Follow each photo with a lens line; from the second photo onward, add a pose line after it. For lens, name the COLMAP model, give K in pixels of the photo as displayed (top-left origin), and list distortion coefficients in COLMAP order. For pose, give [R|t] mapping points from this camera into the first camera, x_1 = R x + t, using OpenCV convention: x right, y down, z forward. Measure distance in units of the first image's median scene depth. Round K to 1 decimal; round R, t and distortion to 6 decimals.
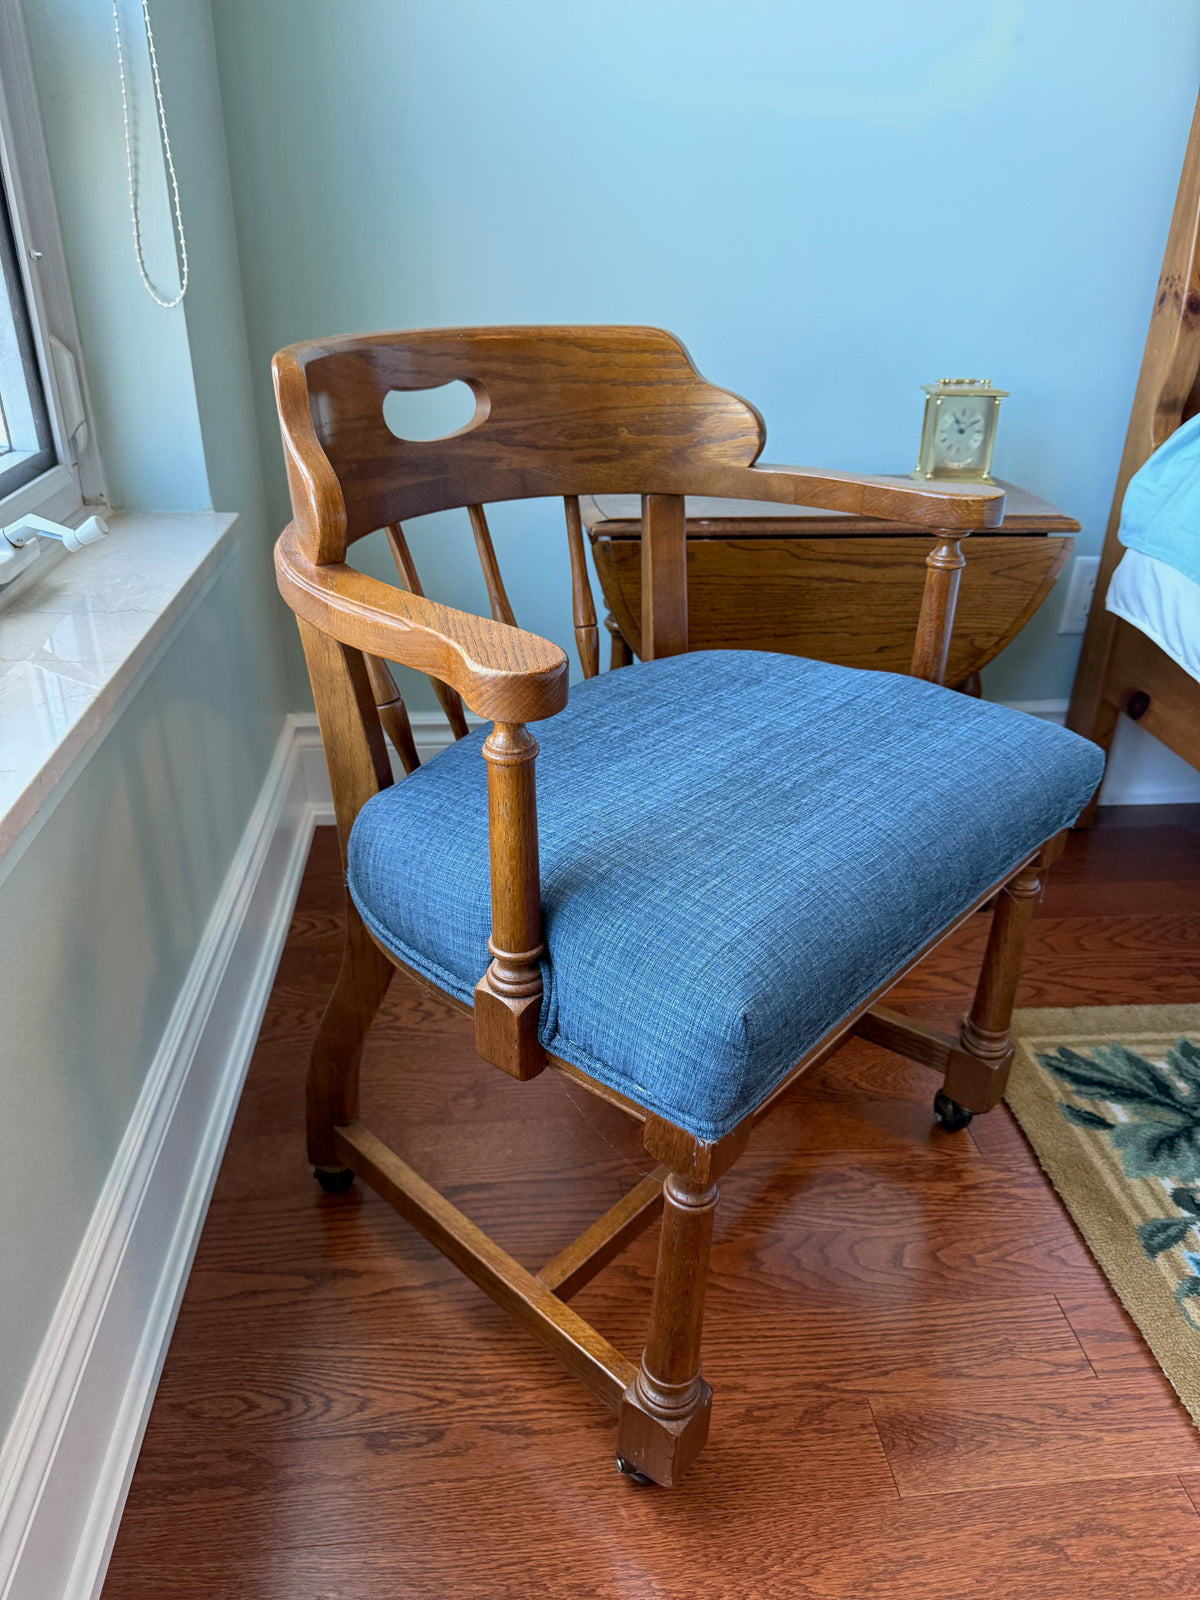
lens RADIAL K [[1138.0, 0, 591.2], [0, 1138.0, 810.1], [0, 0, 1]] dist [0.002083, -0.010402]
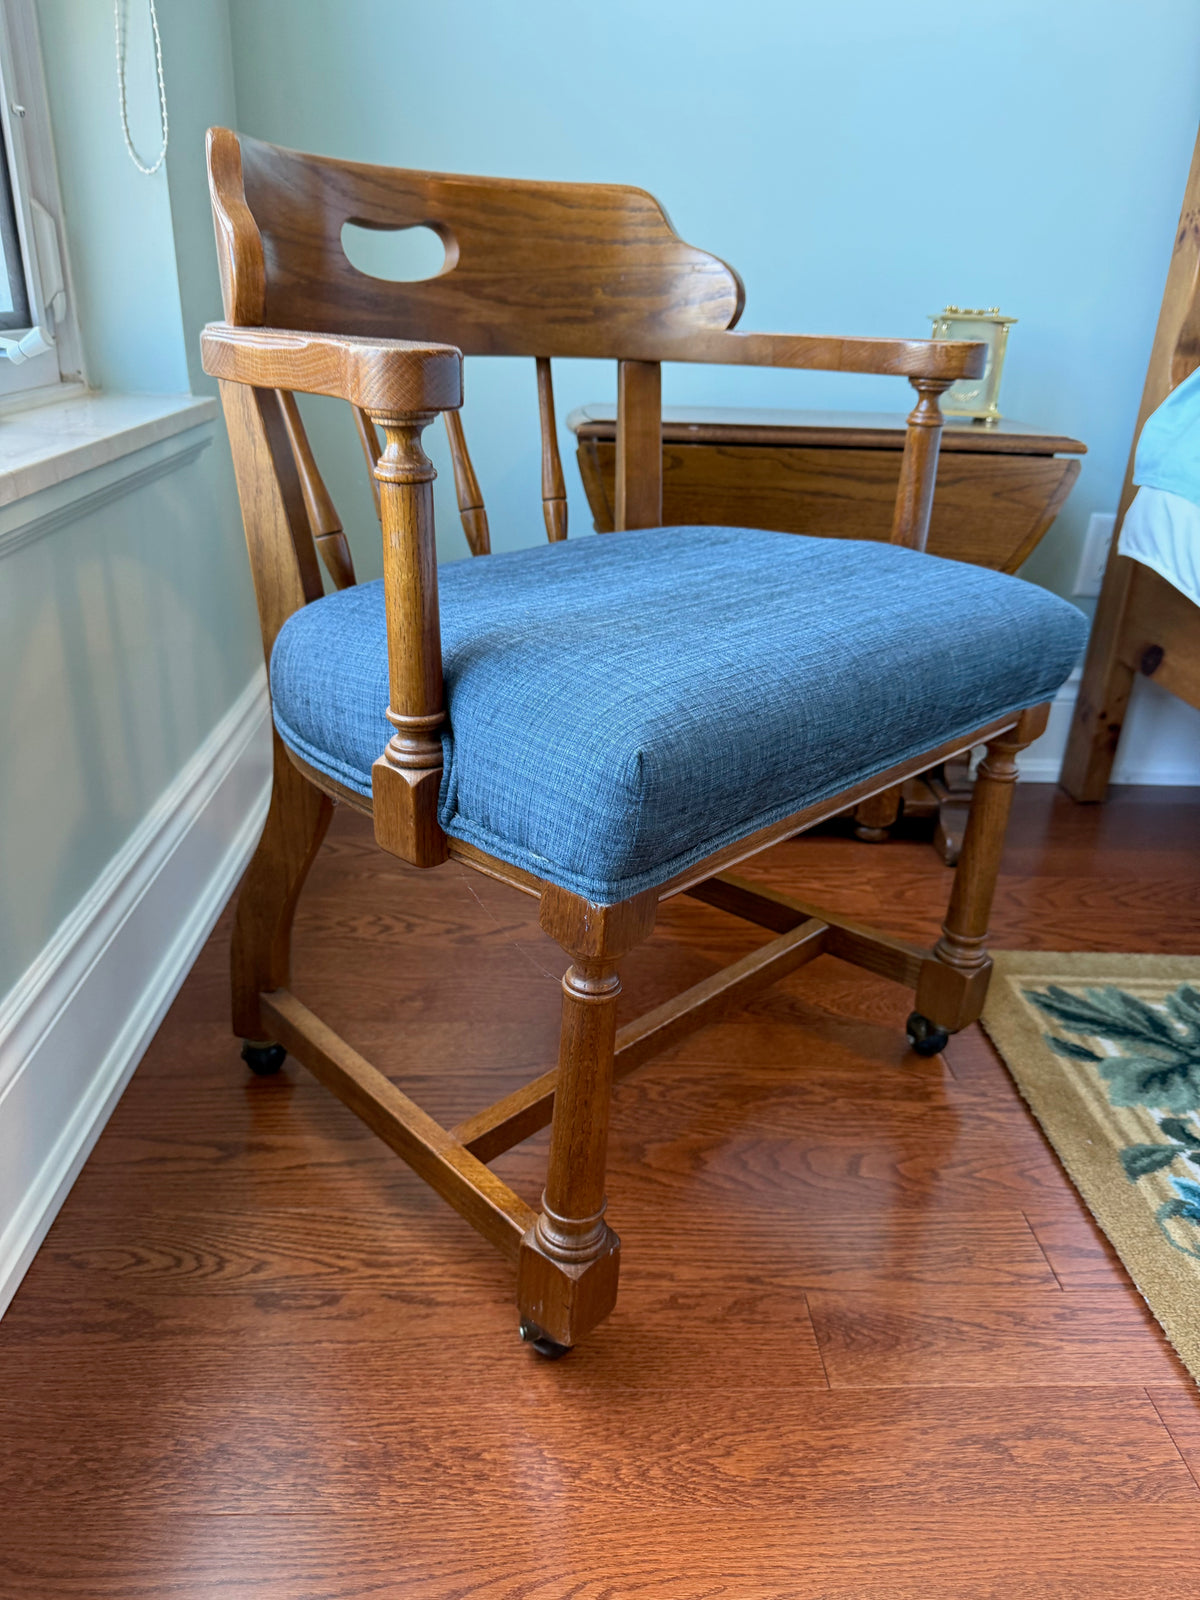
lens RADIAL K [[1138.0, 0, 589.9], [0, 1138.0, 829.1], [0, 0, 1]] dist [0.002083, -0.010402]
pose [[0.998398, 0.041251, -0.038738, 0.080698], [-0.043024, 0.998010, -0.046103, 0.173819], [0.036759, 0.047696, 0.998185, 0.056235]]
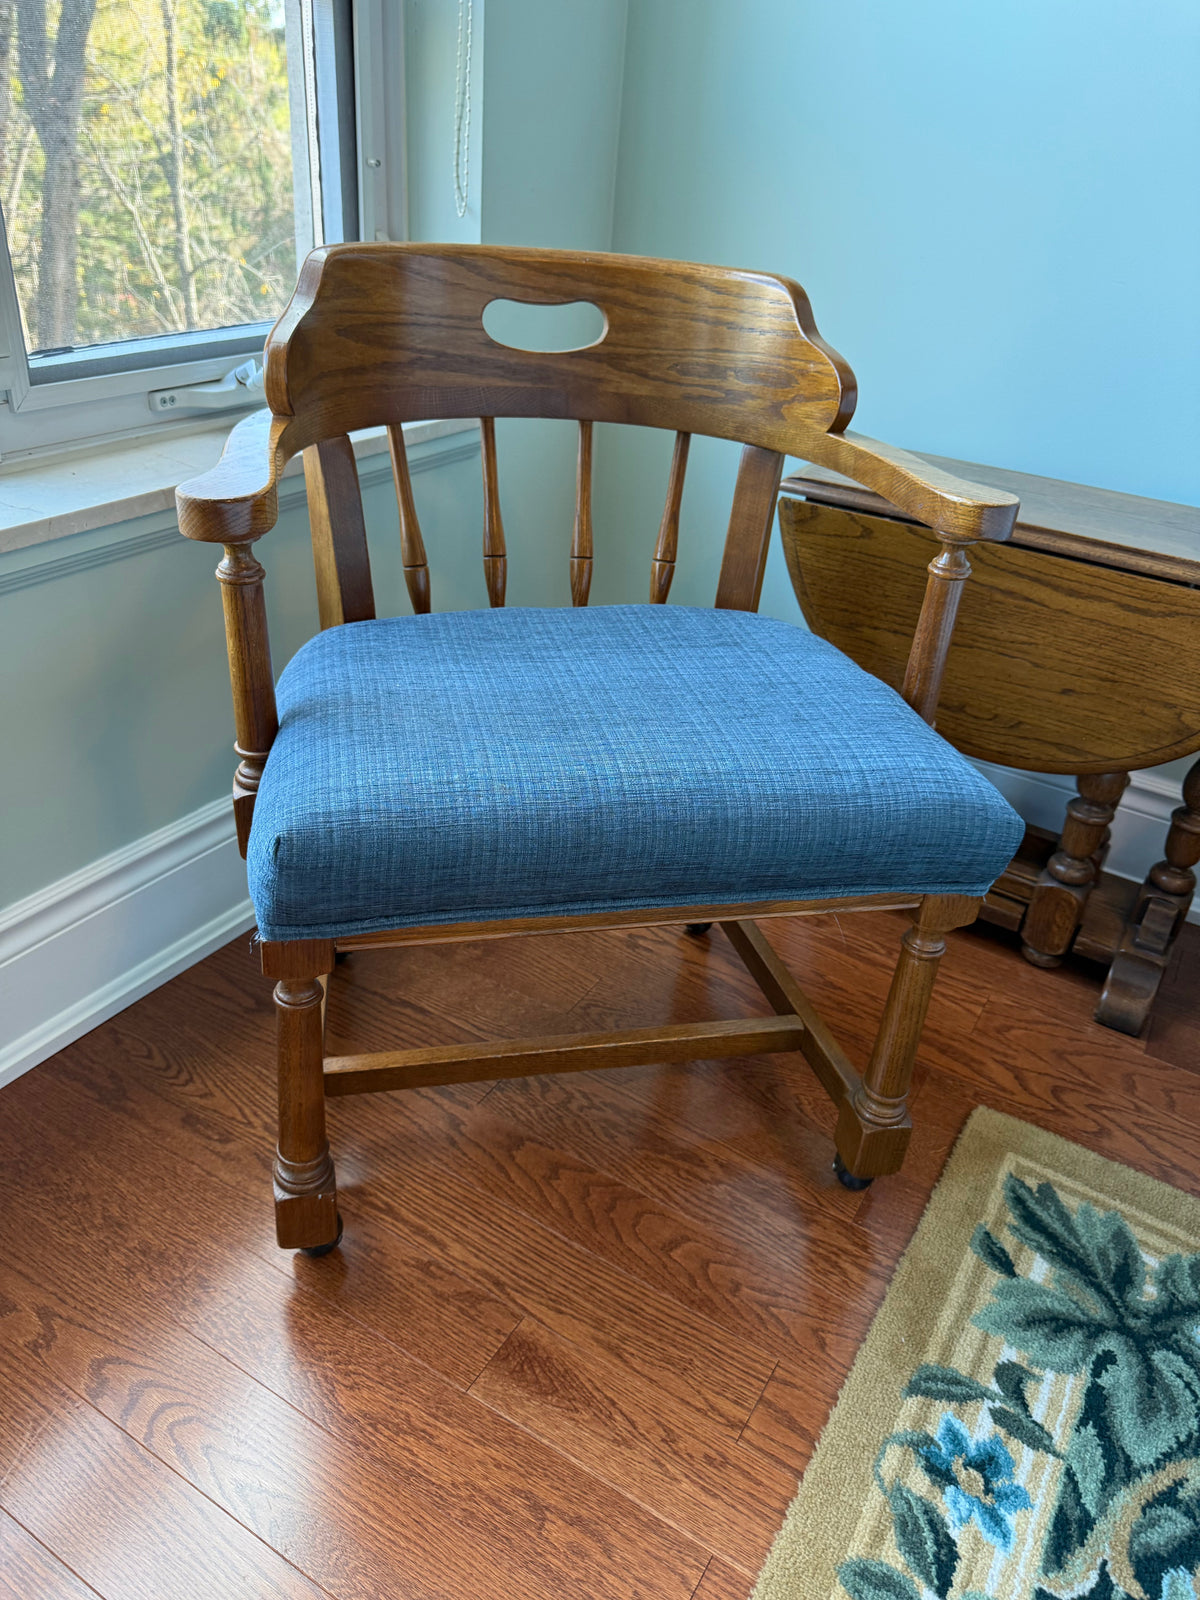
lens RADIAL K [[1138.0, 0, 599.0], [0, 1138.0, 824.7], [0, 0, 1]] dist [0.002083, -0.010402]
pose [[0.803755, 0.347842, -0.482683, 0.576753], [-0.328635, 0.935855, 0.127179, -0.052828], [0.495960, 0.056406, 0.866511, 0.095442]]
